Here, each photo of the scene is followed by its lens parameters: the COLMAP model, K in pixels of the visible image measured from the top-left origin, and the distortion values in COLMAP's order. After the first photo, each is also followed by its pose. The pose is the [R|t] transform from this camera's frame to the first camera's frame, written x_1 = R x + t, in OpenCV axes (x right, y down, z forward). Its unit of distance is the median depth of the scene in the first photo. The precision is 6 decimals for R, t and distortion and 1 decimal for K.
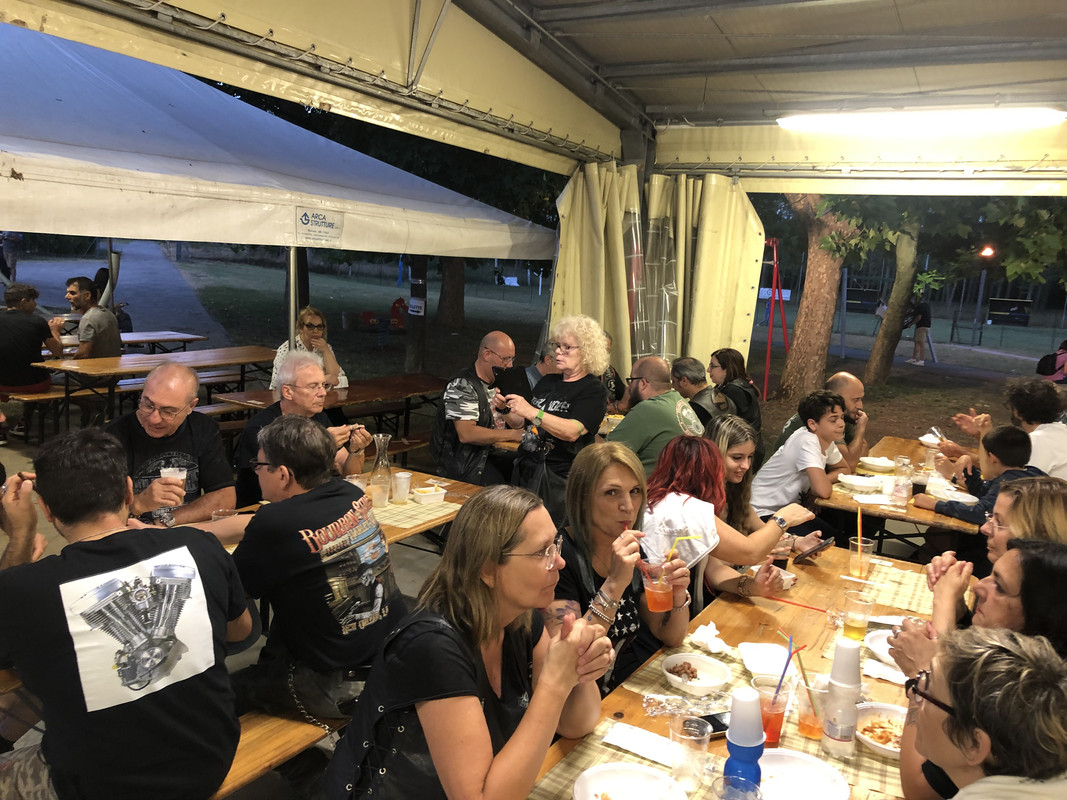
lens RADIAL K [[865.6, 0, 533.5], [0, 865.6, 400.0], [0, 0, 1]] dist [0.006711, 0.001481]
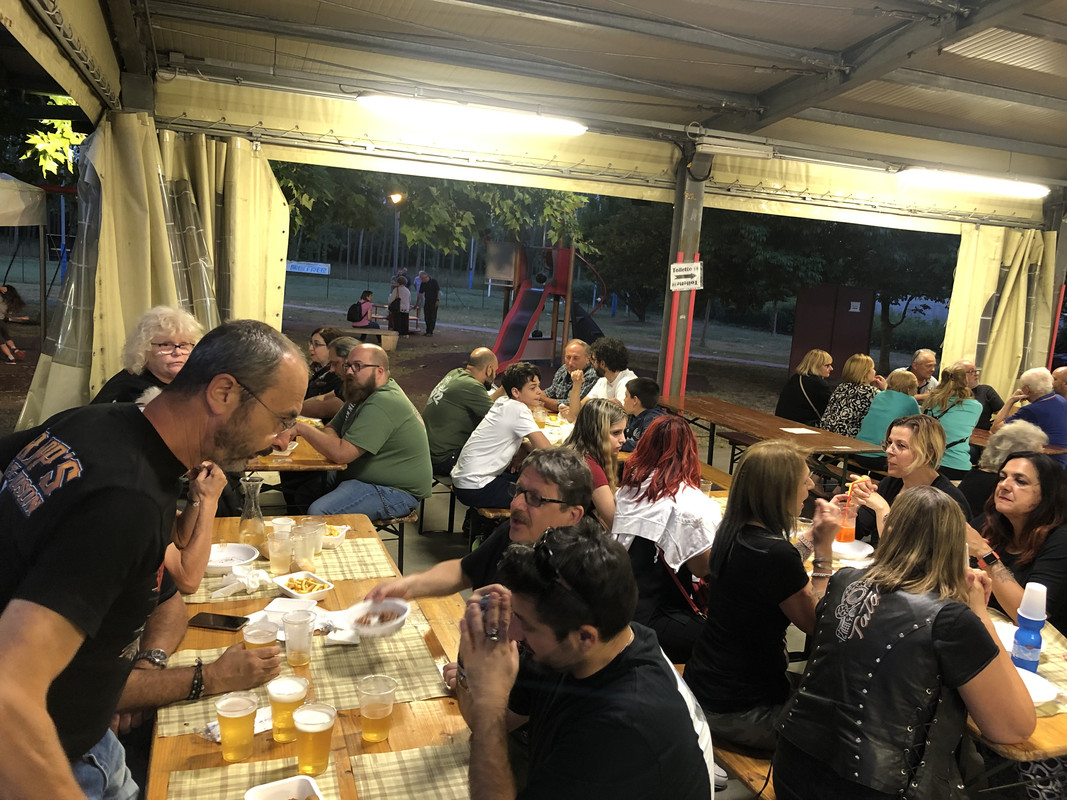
lens RADIAL K [[865.6, 0, 533.5], [0, 865.6, 400.0], [0, 0, 1]] dist [0.006711, 0.001481]
pose [[0.644215, -0.135216, 0.752798, -0.321068], [0.090248, 0.990812, 0.100737, -0.046727], [-0.759502, 0.003042, 0.650498, 0.155421]]
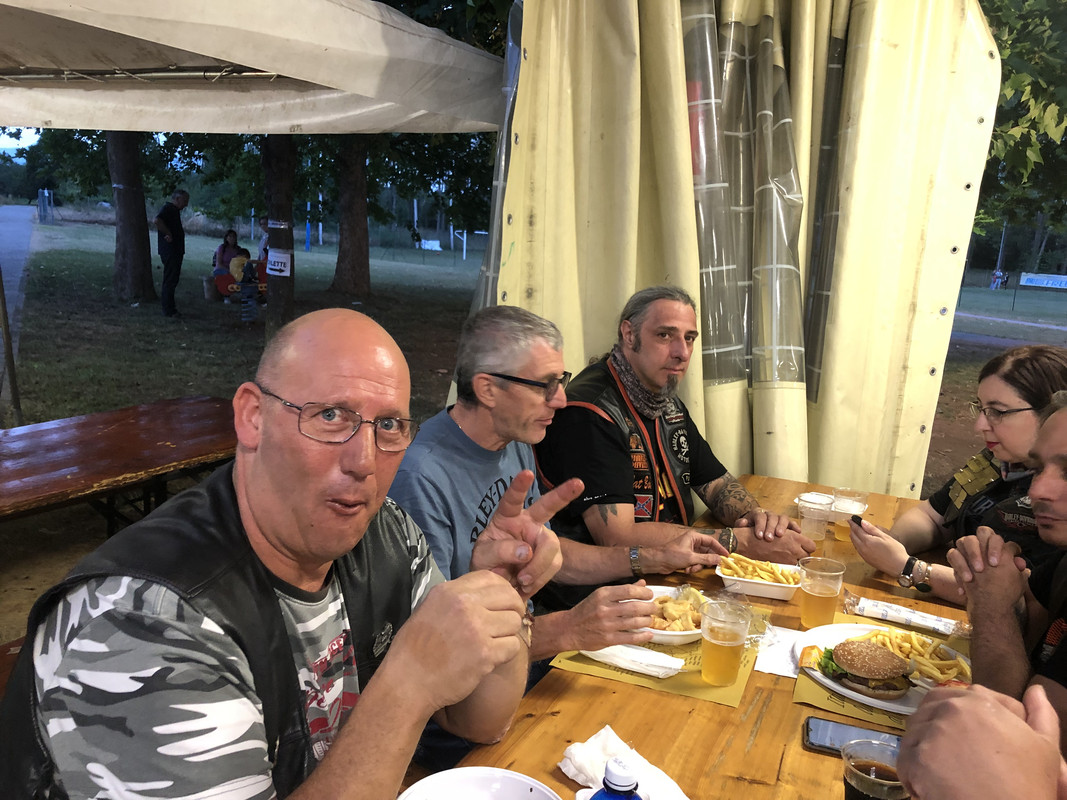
lens RADIAL K [[865.6, 0, 533.5], [0, 865.6, 400.0], [0, 0, 1]] dist [0.006711, 0.001481]
pose [[0.996228, -0.023717, 0.083468, 0.001829], [0.020623, 0.999075, 0.037738, -0.045282], [-0.084286, -0.035874, 0.995796, 0.595905]]
